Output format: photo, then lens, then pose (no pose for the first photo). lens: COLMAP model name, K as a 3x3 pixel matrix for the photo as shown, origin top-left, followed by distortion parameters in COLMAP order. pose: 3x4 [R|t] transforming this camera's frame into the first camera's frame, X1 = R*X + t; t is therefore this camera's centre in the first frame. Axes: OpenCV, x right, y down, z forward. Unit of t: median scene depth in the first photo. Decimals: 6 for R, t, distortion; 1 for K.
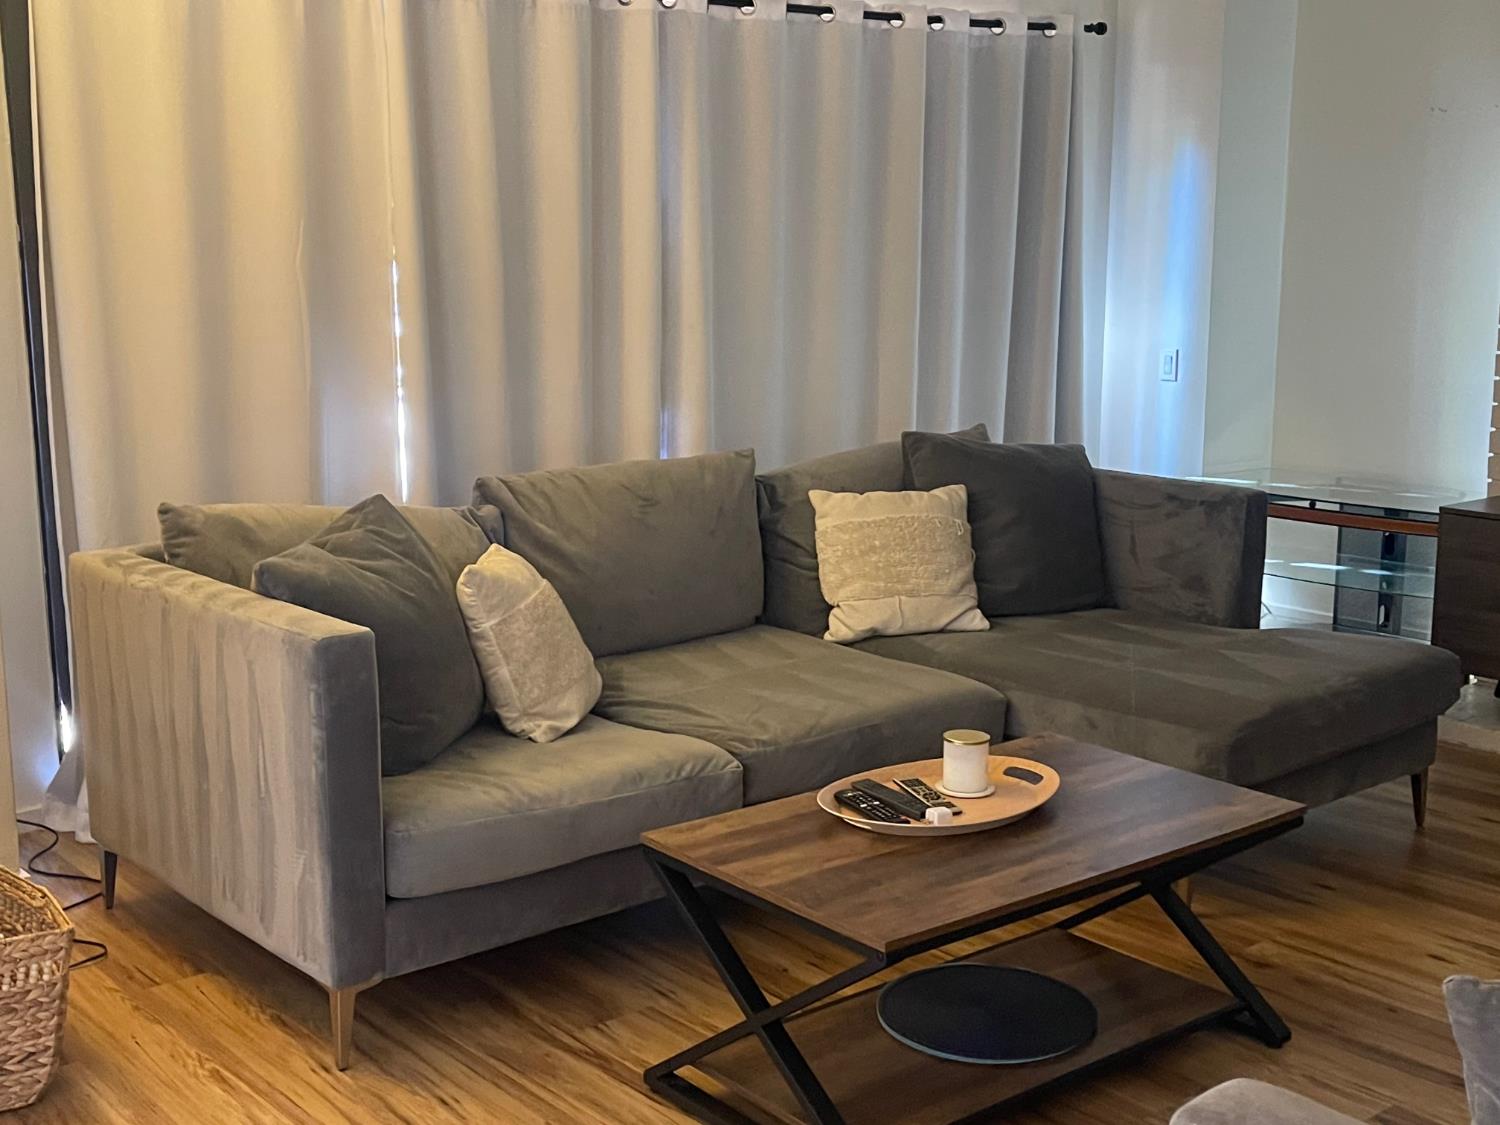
lens RADIAL K [[1836.3, 0, 750.0], [0, 1836.3, 562.5], [0, 0, 1]] dist [0.069198, -0.064053]
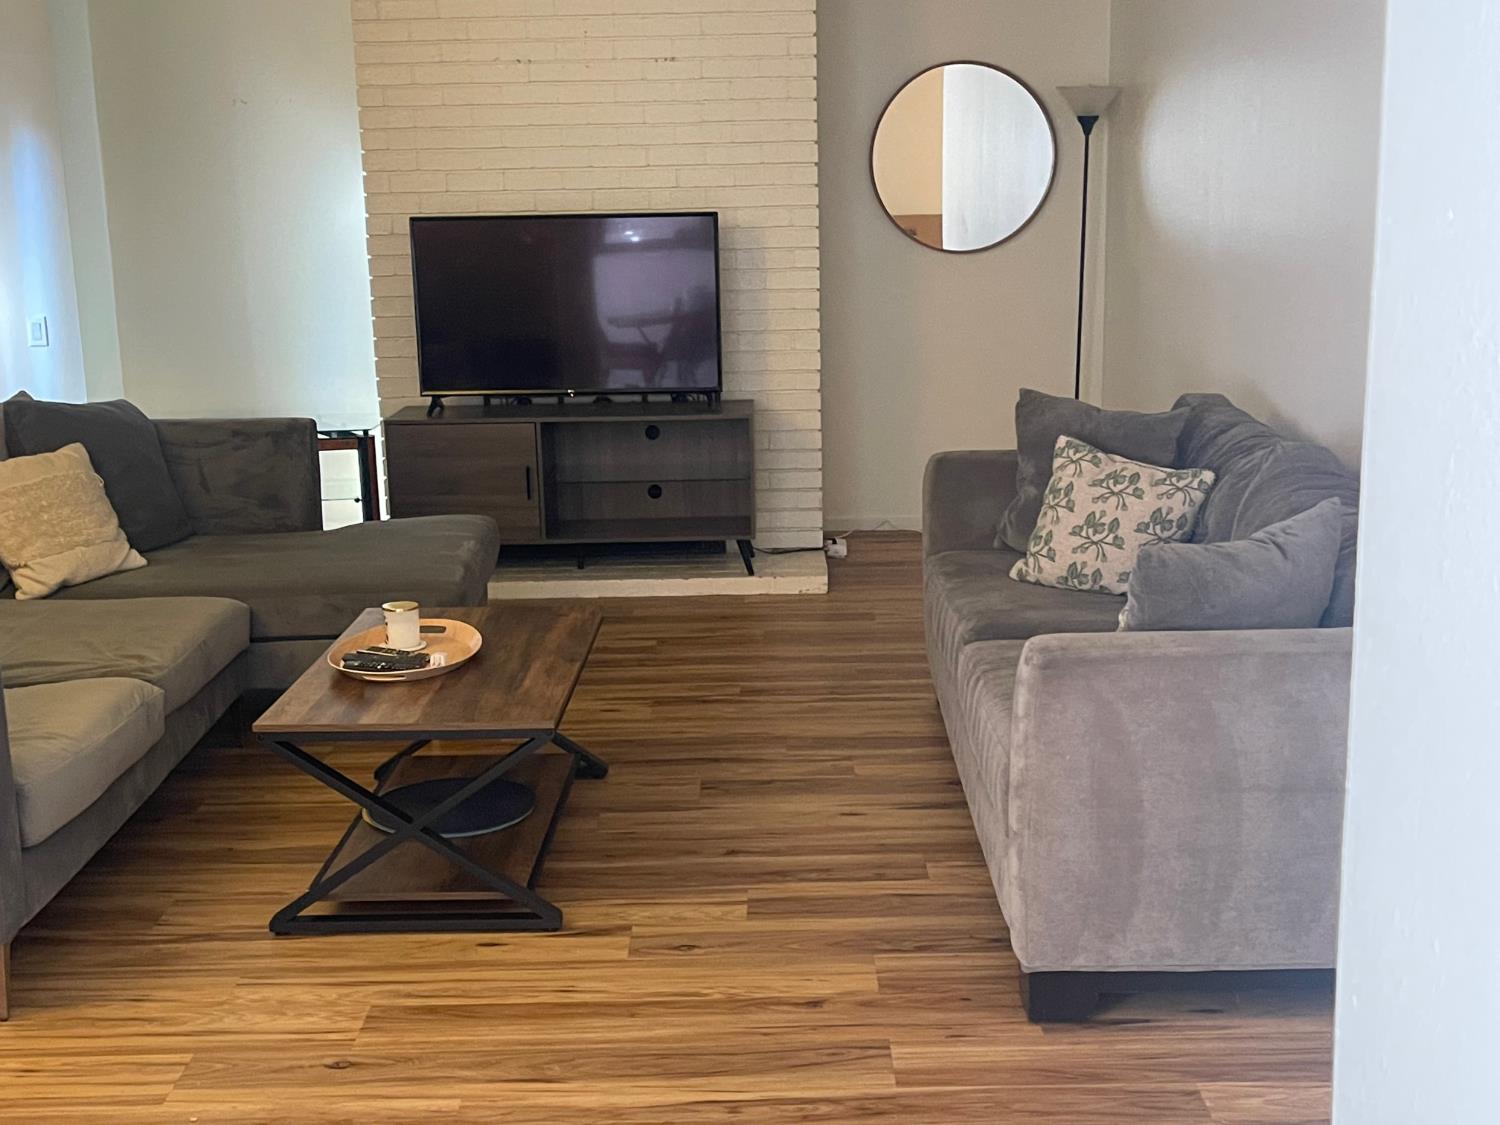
lens RADIAL K [[1836.3, 0, 750.0], [0, 1836.3, 562.5], [0, 0, 1]] dist [0.069198, -0.064053]
pose [[0.646199, -0.170202, 0.743948, -0.481395], [0.155884, 0.983699, 0.089651, -0.009184], [-0.747079, 0.058037, 0.662197, -0.028717]]
